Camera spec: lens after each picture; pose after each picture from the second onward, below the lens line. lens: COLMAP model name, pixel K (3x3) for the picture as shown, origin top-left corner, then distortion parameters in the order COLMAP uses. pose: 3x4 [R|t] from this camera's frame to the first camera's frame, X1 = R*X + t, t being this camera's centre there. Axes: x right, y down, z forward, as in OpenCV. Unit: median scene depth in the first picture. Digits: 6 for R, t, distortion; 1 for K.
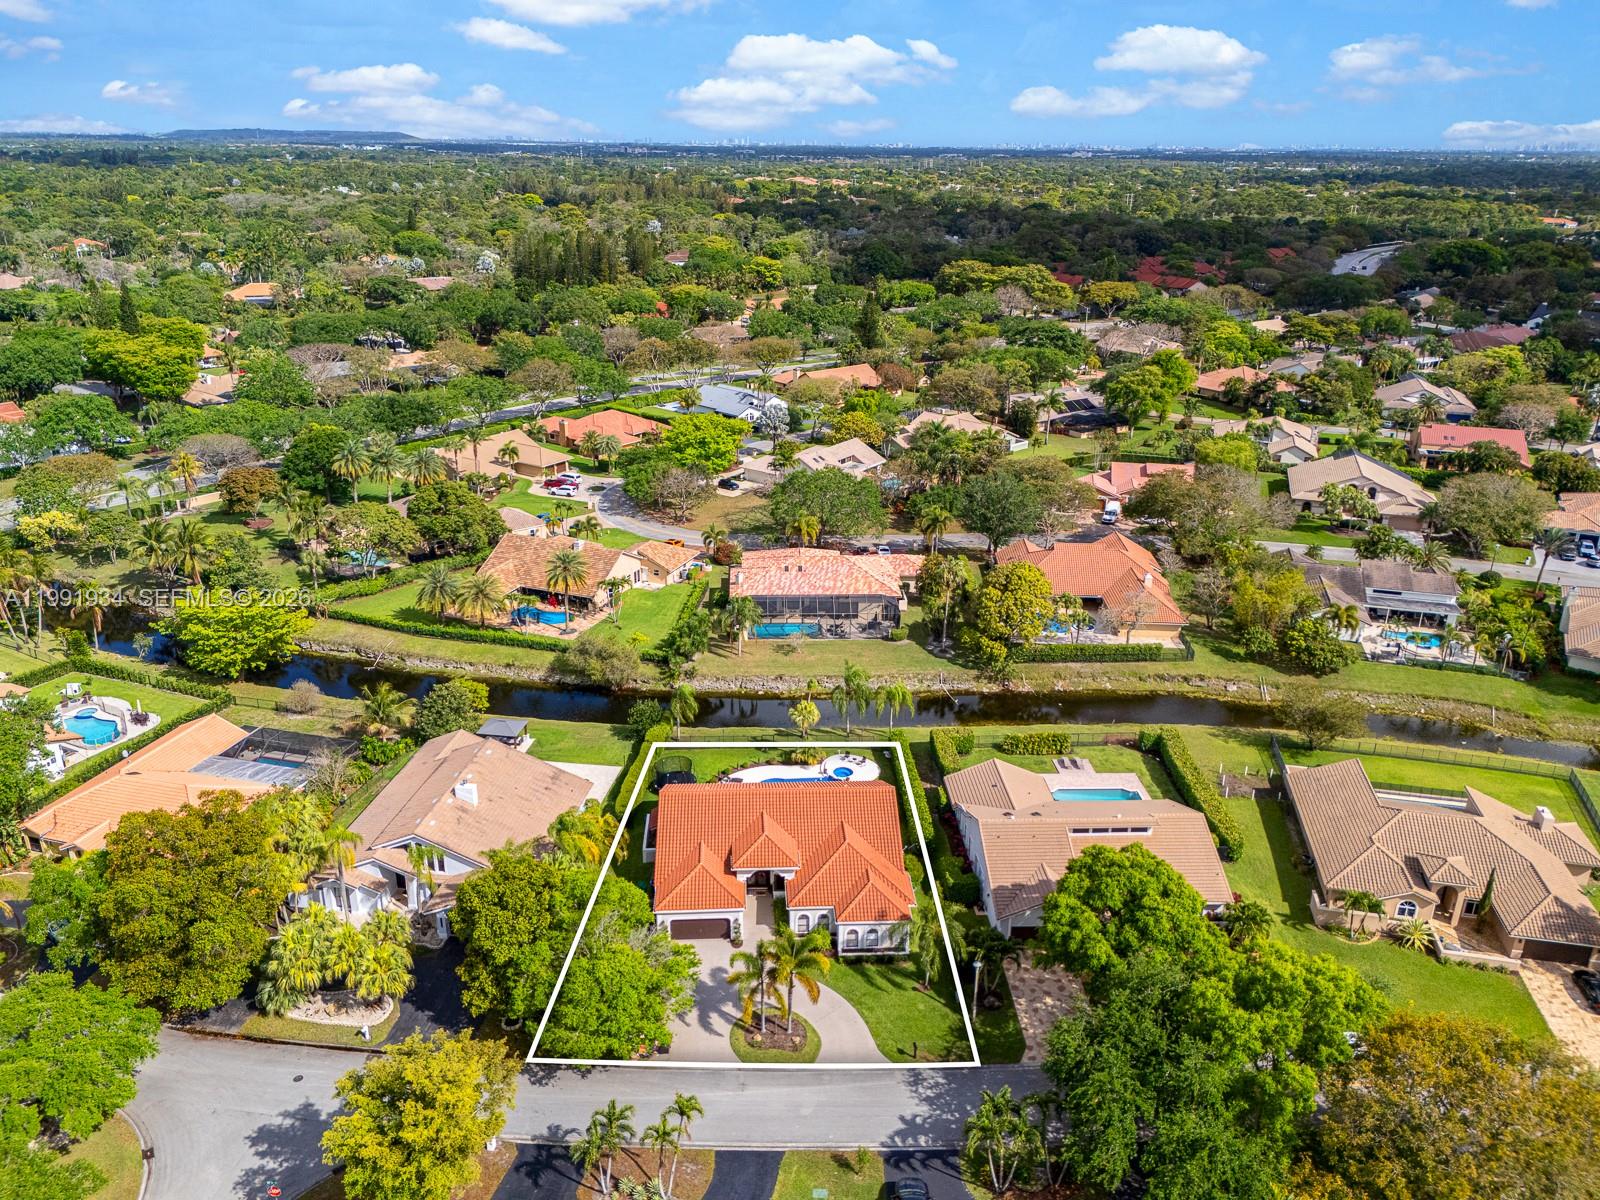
lens RADIAL K [[1171.1, 0, 800.0], [0, 1171.1, 600.0], [0, 0, 1]] dist [0.130818, -0.279250]
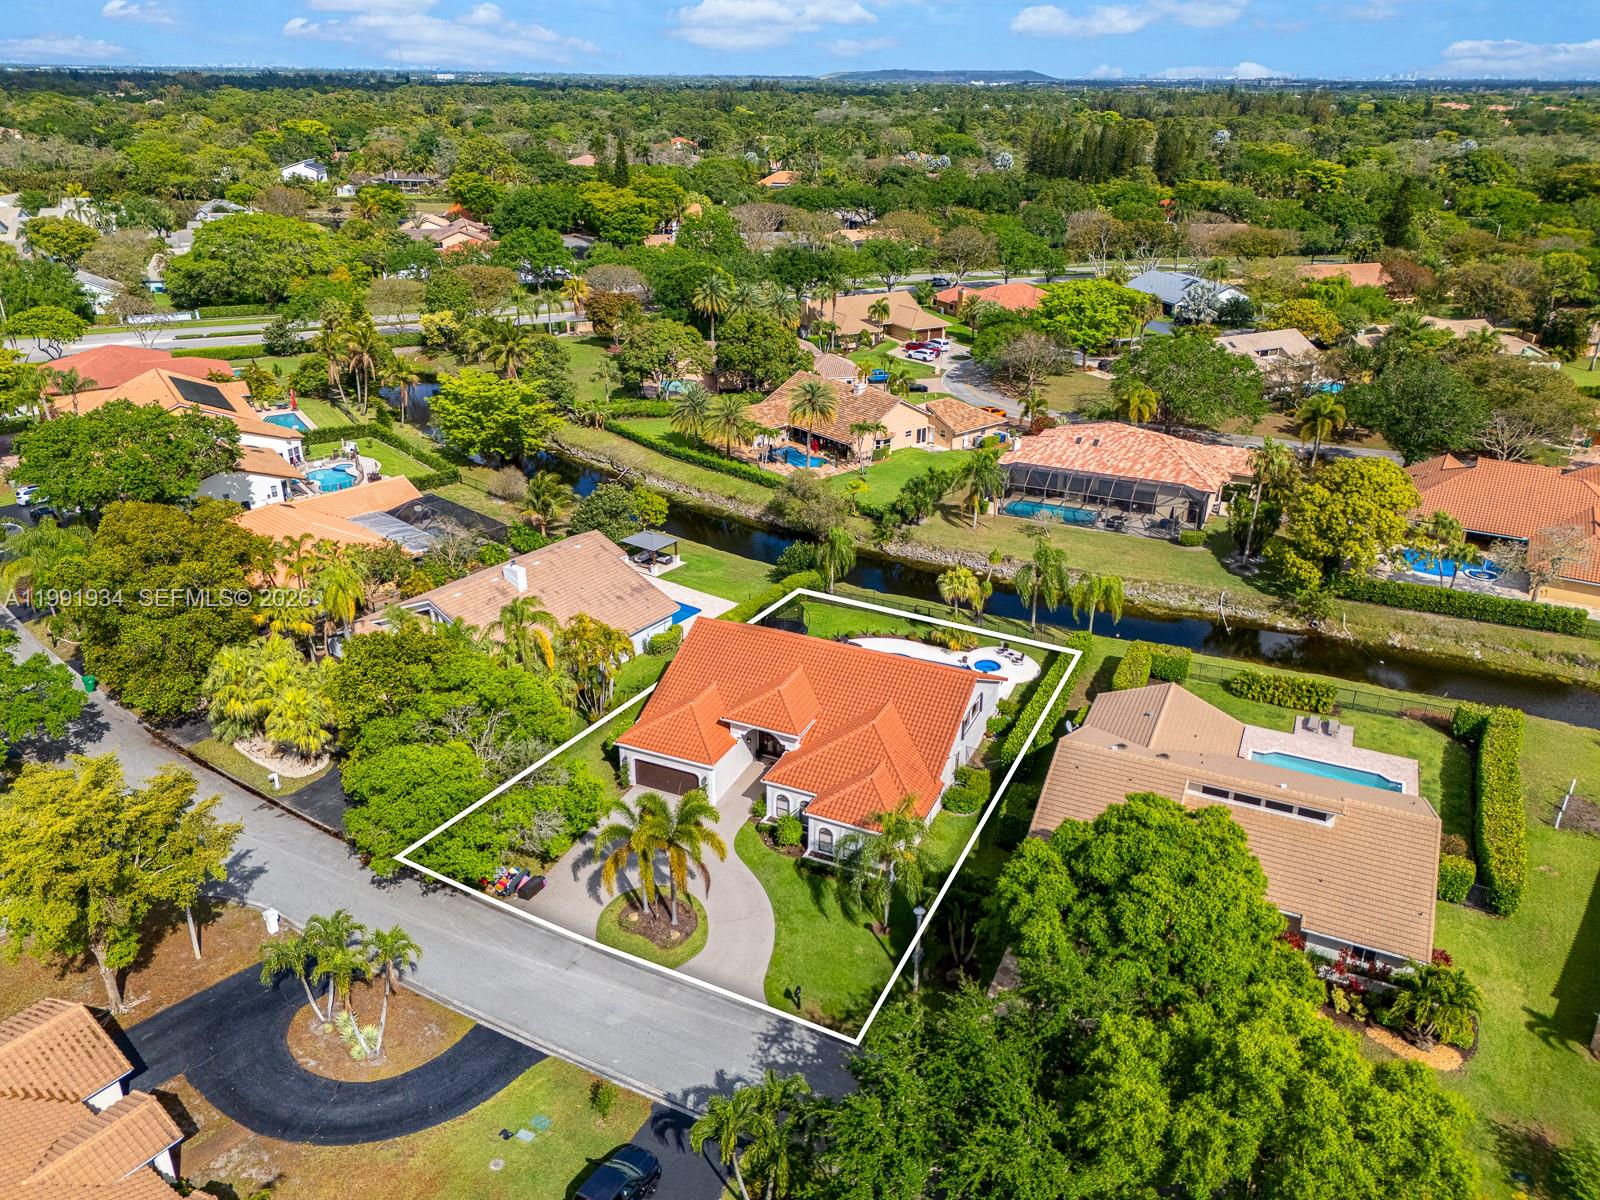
lens RADIAL K [[1175.7, 0, 800.0], [0, 1175.7, 600.0], [0, 0, 1]] dist [0.076468, -0.071862]
pose [[0.886645, 0.186464, -0.423193, 0.201568], [-0.168039, 0.982462, 0.080819, 0.051919], [0.430841, -0.000545, 0.902428, 0.209289]]
